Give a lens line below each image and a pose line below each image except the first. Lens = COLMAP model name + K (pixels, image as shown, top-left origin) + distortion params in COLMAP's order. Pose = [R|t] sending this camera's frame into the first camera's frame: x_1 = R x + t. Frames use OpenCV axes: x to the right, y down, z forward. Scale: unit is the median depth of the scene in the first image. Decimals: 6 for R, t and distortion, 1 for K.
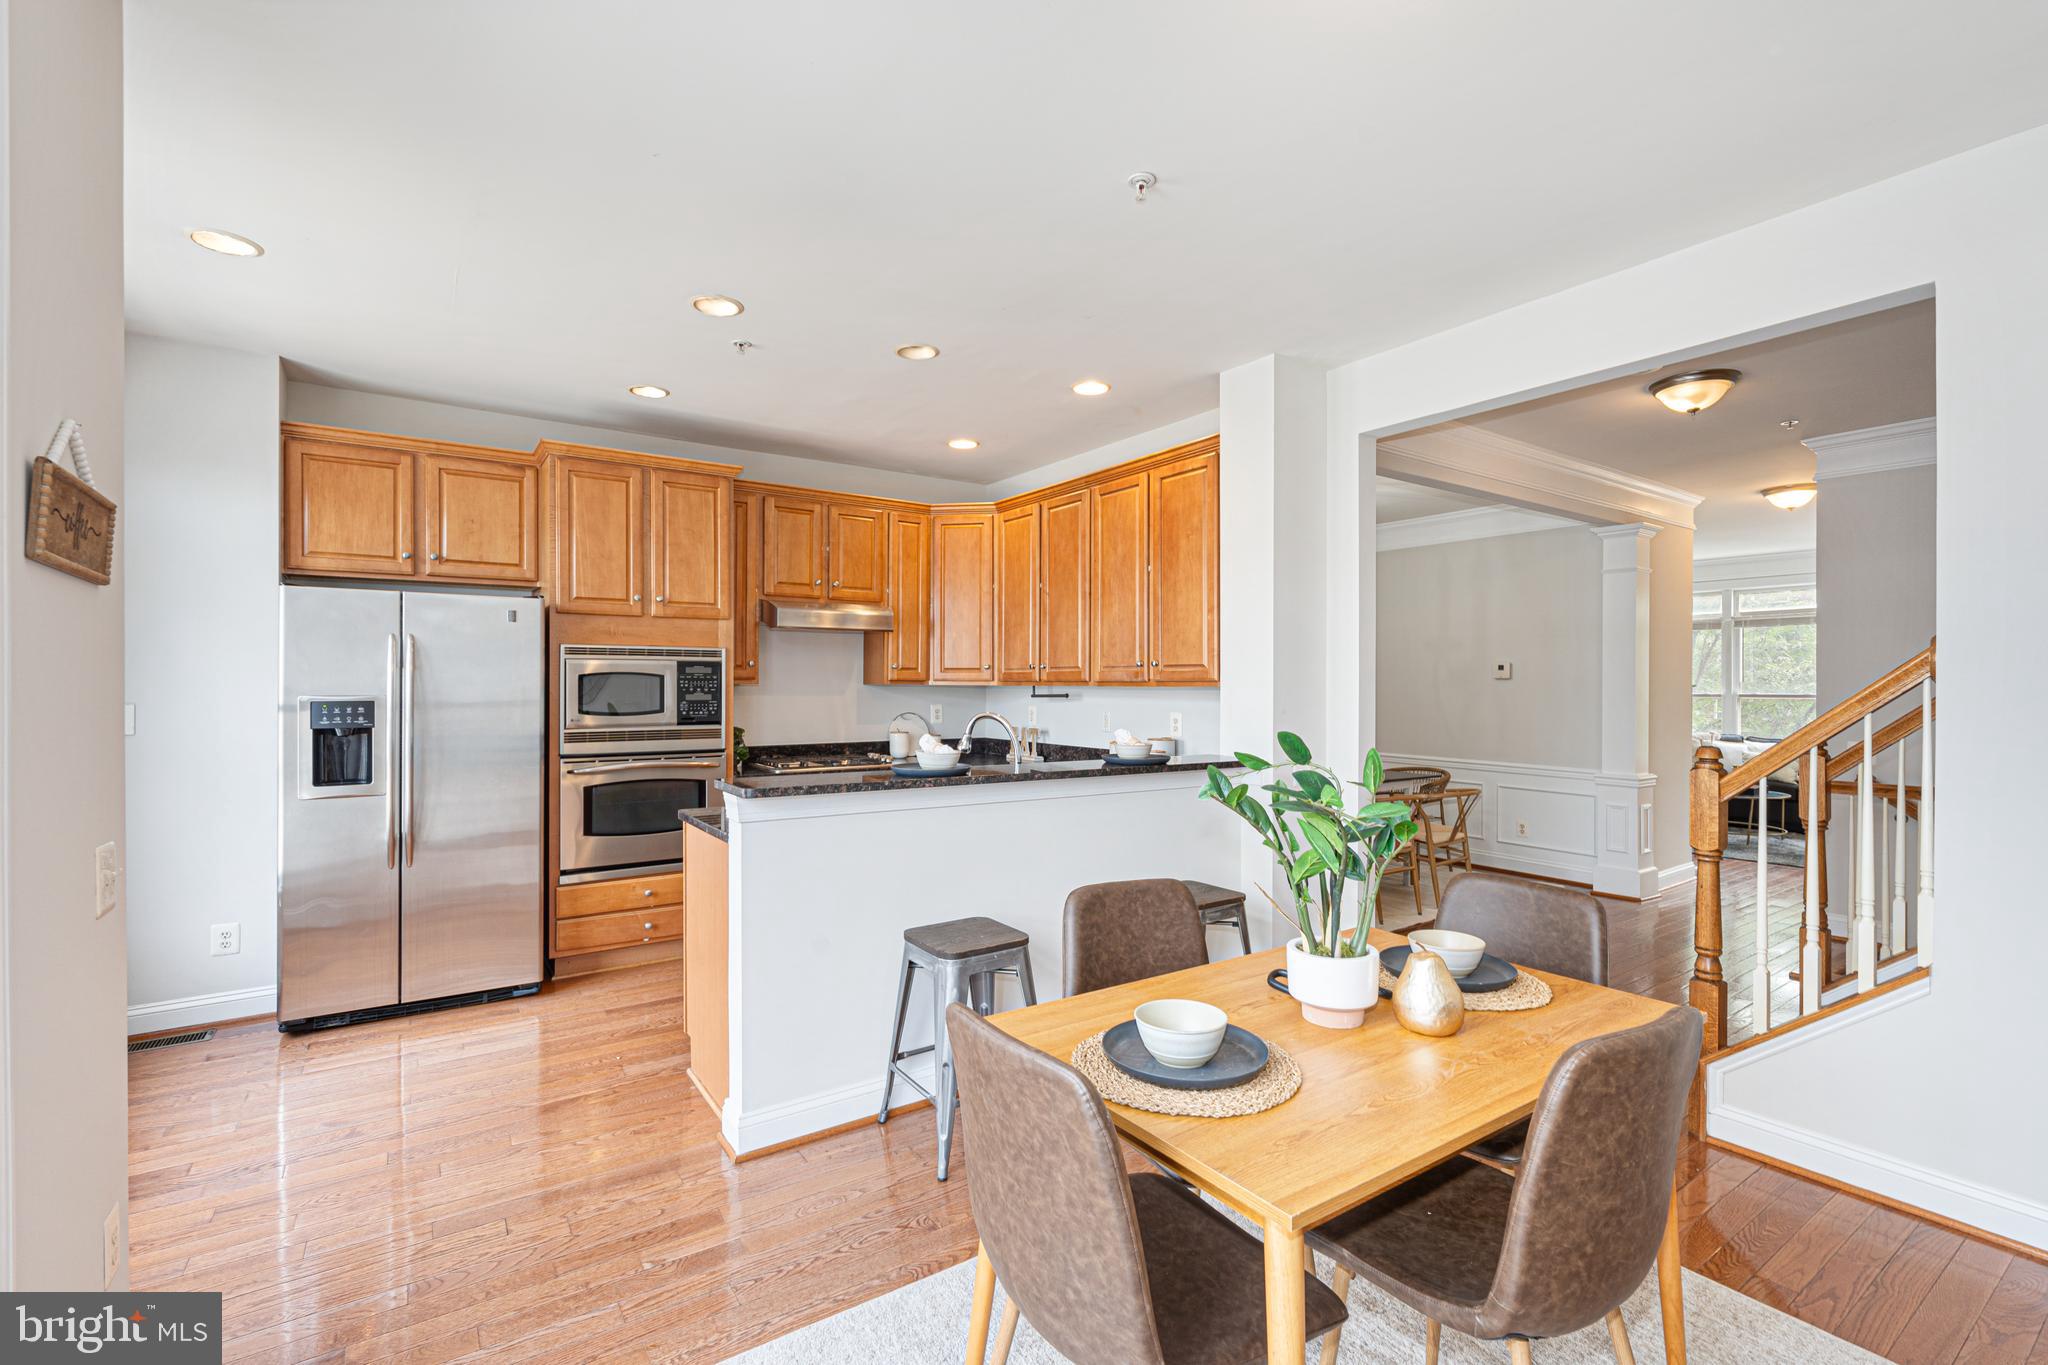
lens RADIAL K [[907.1, 0, 1028.7], [0, 907.1, 679.9], [0, 0, 1]] dist [-0.000665, -0.000578]
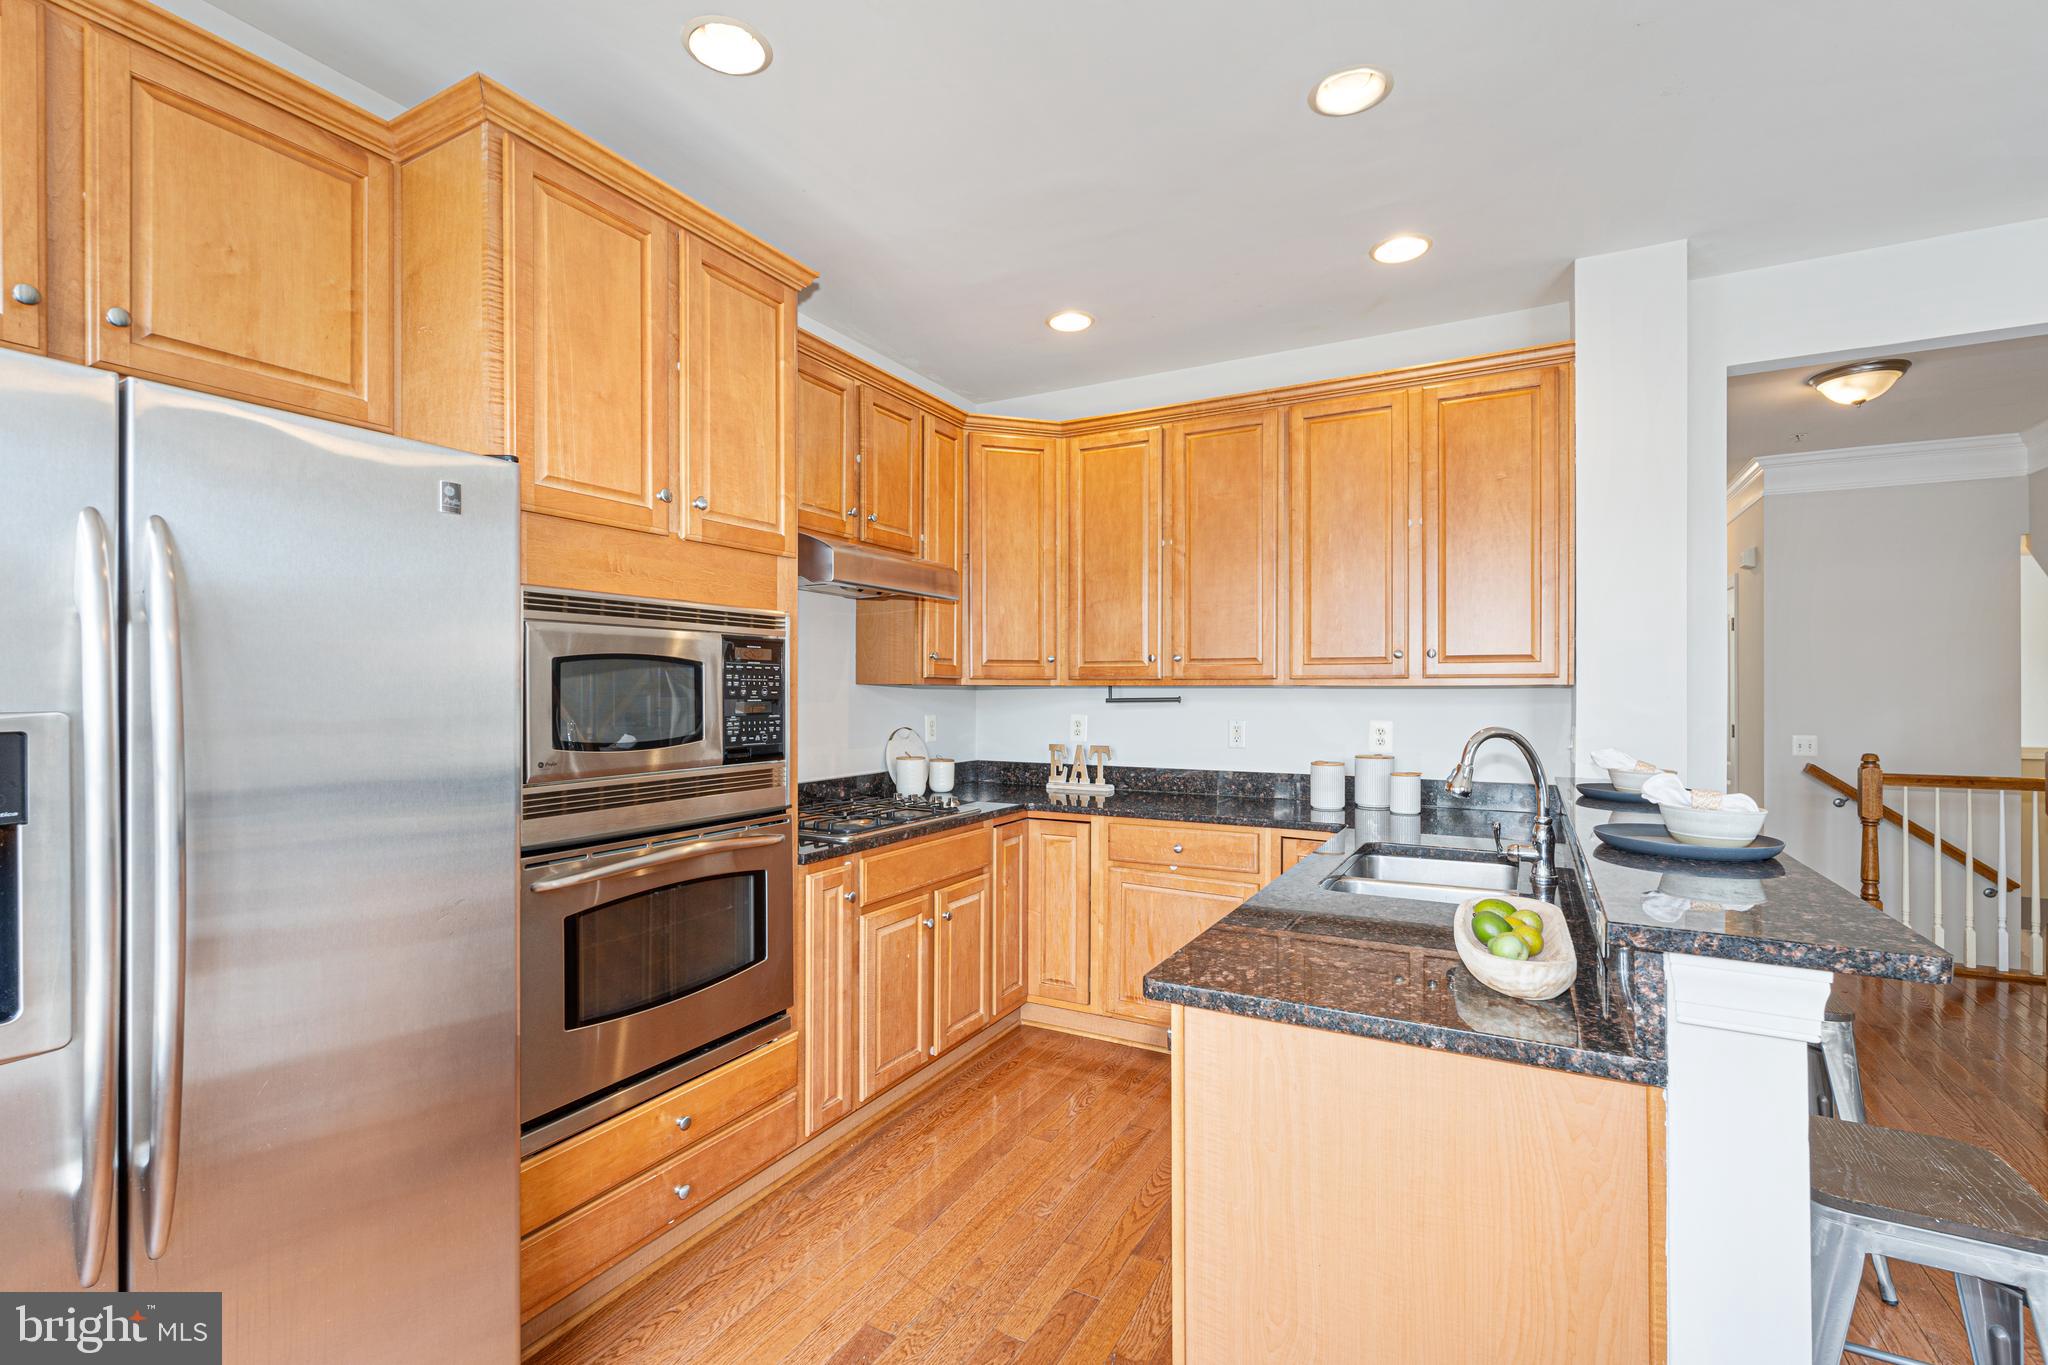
lens RADIAL K [[907.1, 0, 1024.0], [0, 907.1, 685.5], [0, 0, 1]] dist [-0.000665, -0.000578]
pose [[0.890626, 0.000776, 0.454736, -0.464214], [-0.001845, 0.999996, 0.001907, 0.005746], [-0.454733, -0.002537, 0.890624, 0.485798]]
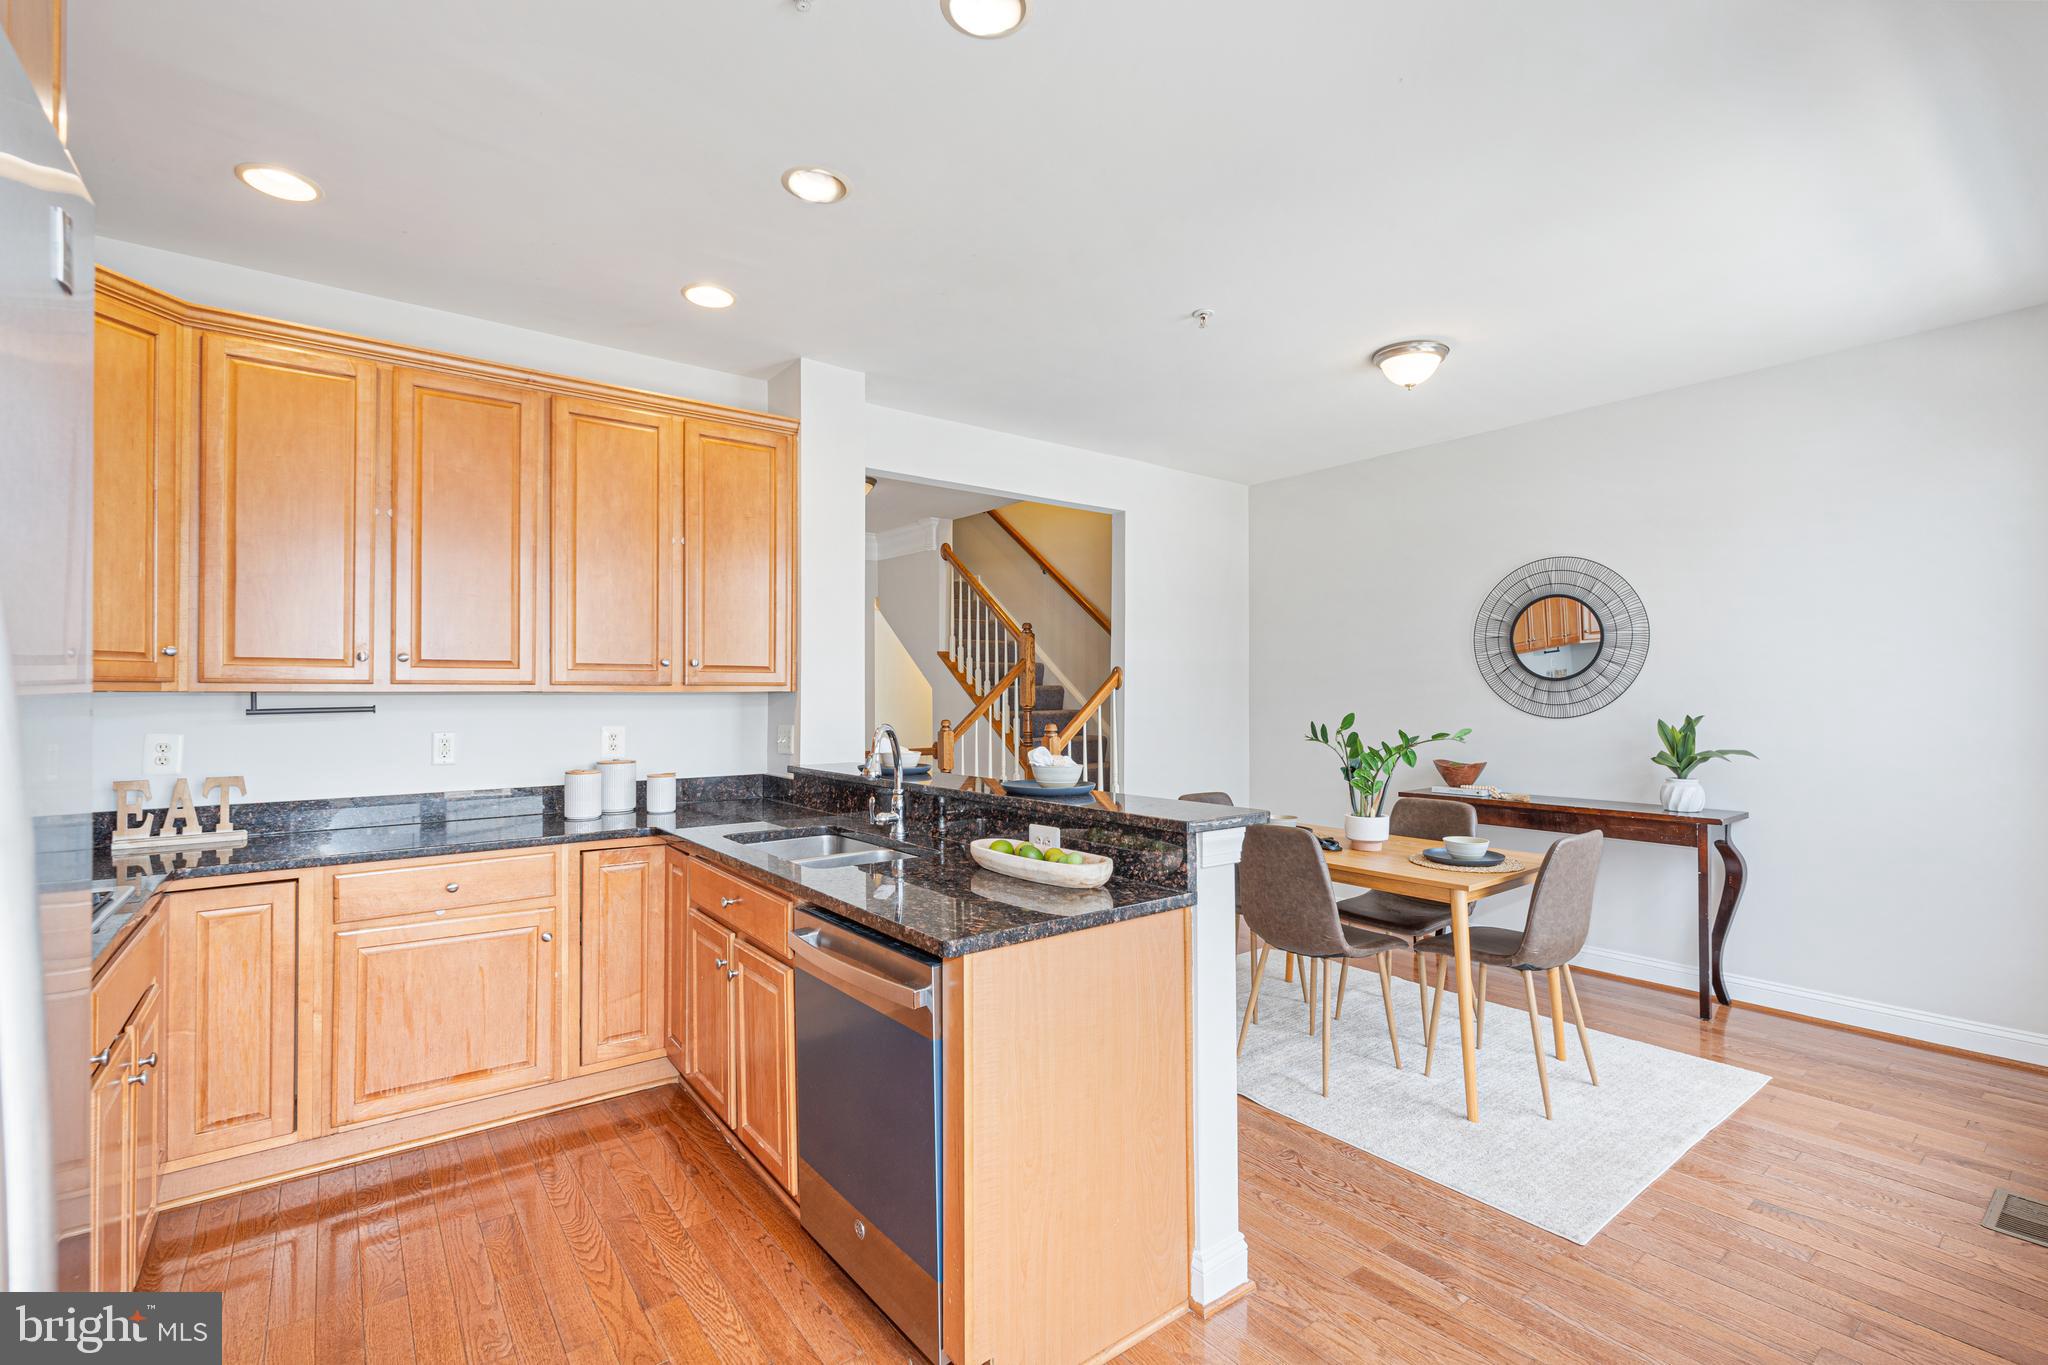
lens RADIAL K [[907.1, 0, 1024.5], [0, 907.1, 680.3], [0, 0, 1]] dist [-0.000665, -0.000578]
pose [[-0.056206, 0.014259, 0.998317, -0.650460], [-0.003573, 0.999889, -0.014482, 0.006737], [-0.998413, -0.004381, -0.056149, 0.728731]]
